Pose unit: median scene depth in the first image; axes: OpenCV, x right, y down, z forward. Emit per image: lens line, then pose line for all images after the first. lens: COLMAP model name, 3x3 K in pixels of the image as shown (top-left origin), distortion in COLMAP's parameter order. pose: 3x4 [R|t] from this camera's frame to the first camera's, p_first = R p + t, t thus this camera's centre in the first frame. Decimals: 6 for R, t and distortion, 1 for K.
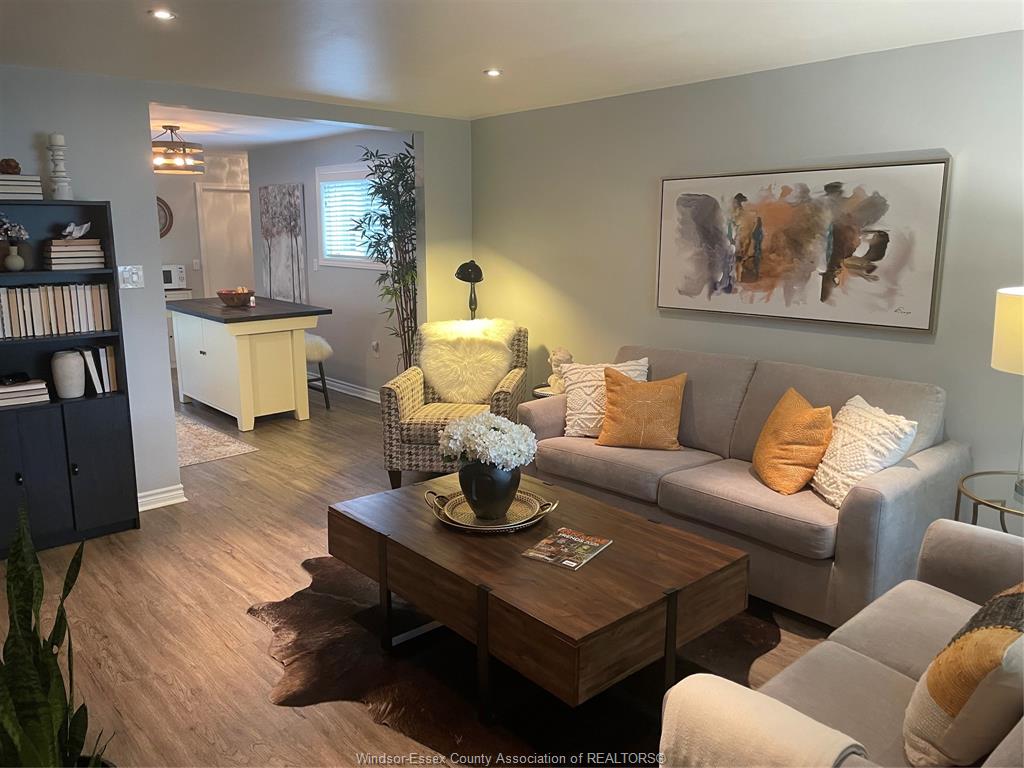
lens RADIAL K [[773.0, 0, 518.2], [0, 773.0, 380.1], [0, 0, 1]] dist [0.070254, -0.091327]
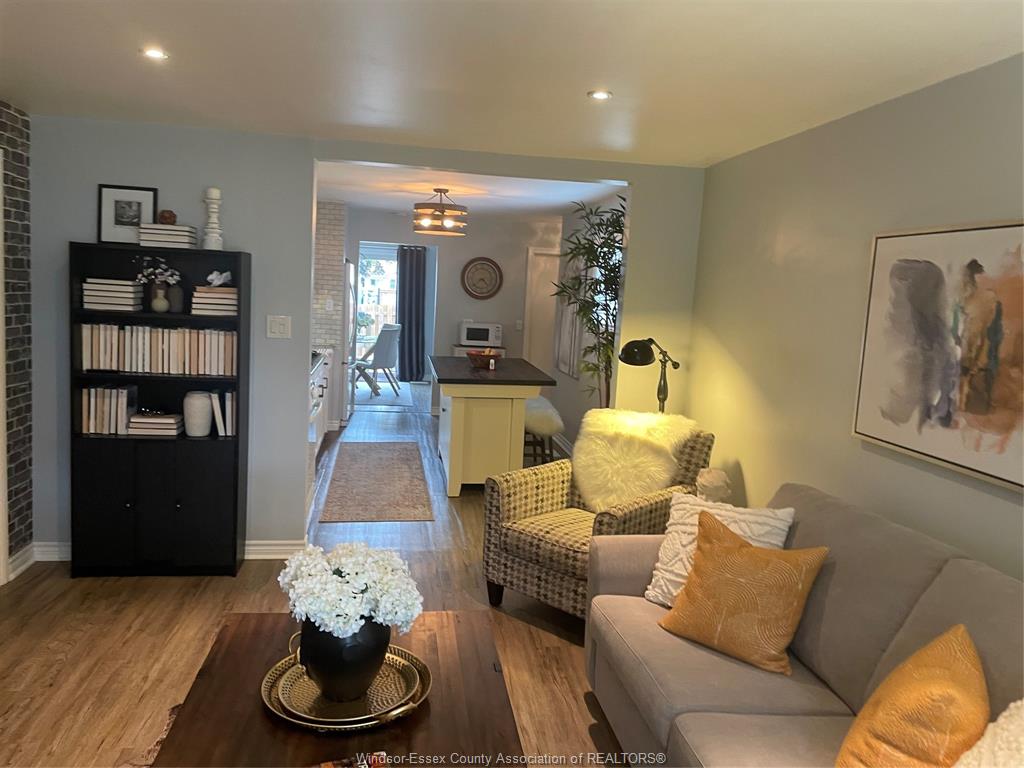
lens RADIAL K [[773.0, 0, 508.2], [0, 773.0, 377.4], [0, 0, 1]] dist [0.070254, -0.091327]
pose [[0.826777, 0.108632, -0.551941, 0.328033], [-0.159343, 0.986216, -0.044581, -0.072153], [0.539490, 0.124806, 0.832691, 0.339174]]
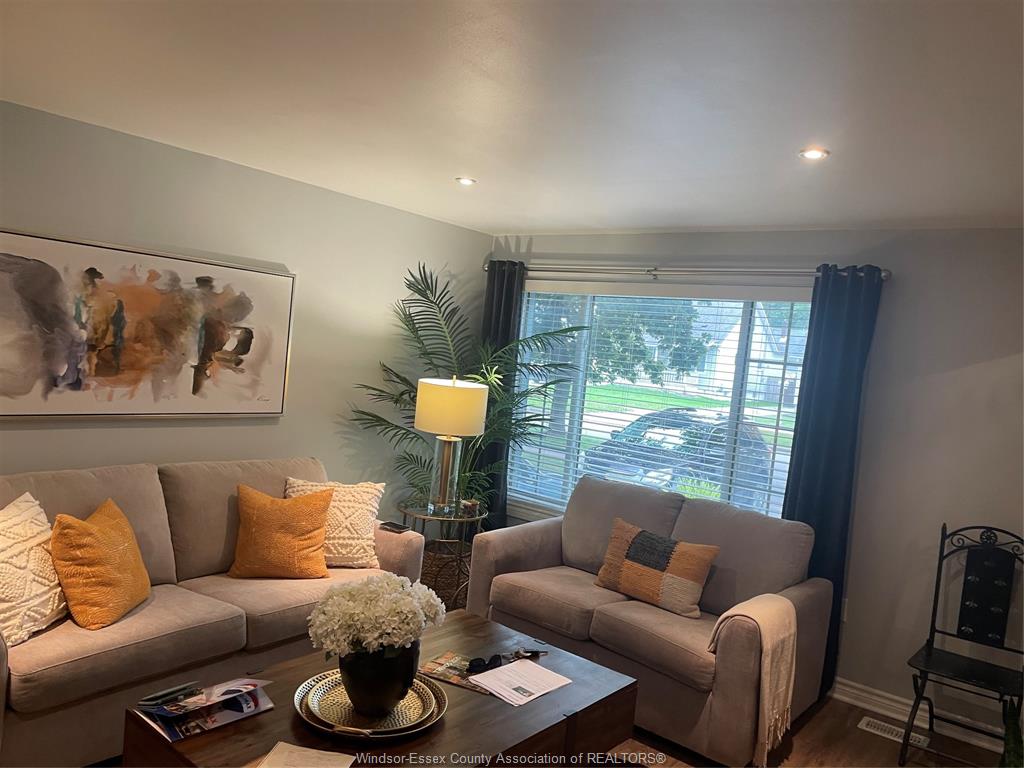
lens RADIAL K [[773.0, 0, 519.1], [0, 773.0, 390.7], [0, 0, 1]] dist [0.070254, -0.091327]
pose [[-0.168784, -0.069784, 0.983180, -0.595592], [0.091842, 0.992037, 0.086179, -0.142255], [-0.981365, 0.104843, -0.161030, 0.708655]]
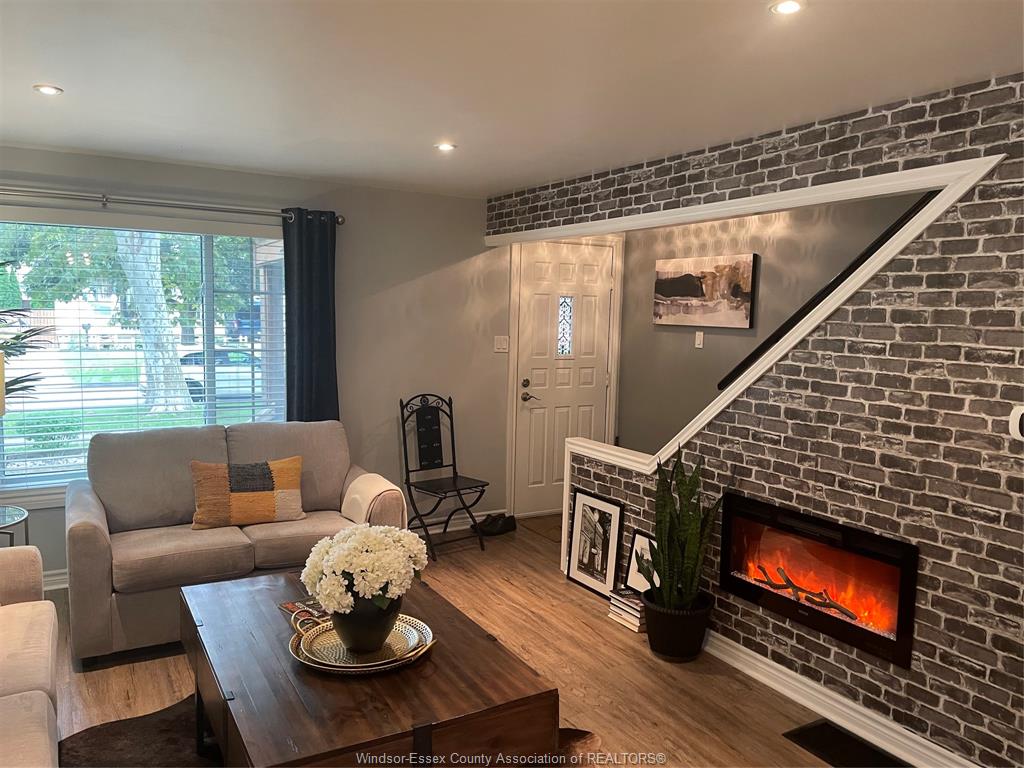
lens RADIAL K [[773.0, 0, 514.9], [0, 773.0, 394.3], [0, 0, 1]] dist [0.070254, -0.091327]
pose [[-0.977038, -0.045027, 0.208254, -0.261681], [0.018224, 0.956173, 0.292236, -0.246313], [-0.212286, 0.289321, -0.933396, 1.251826]]
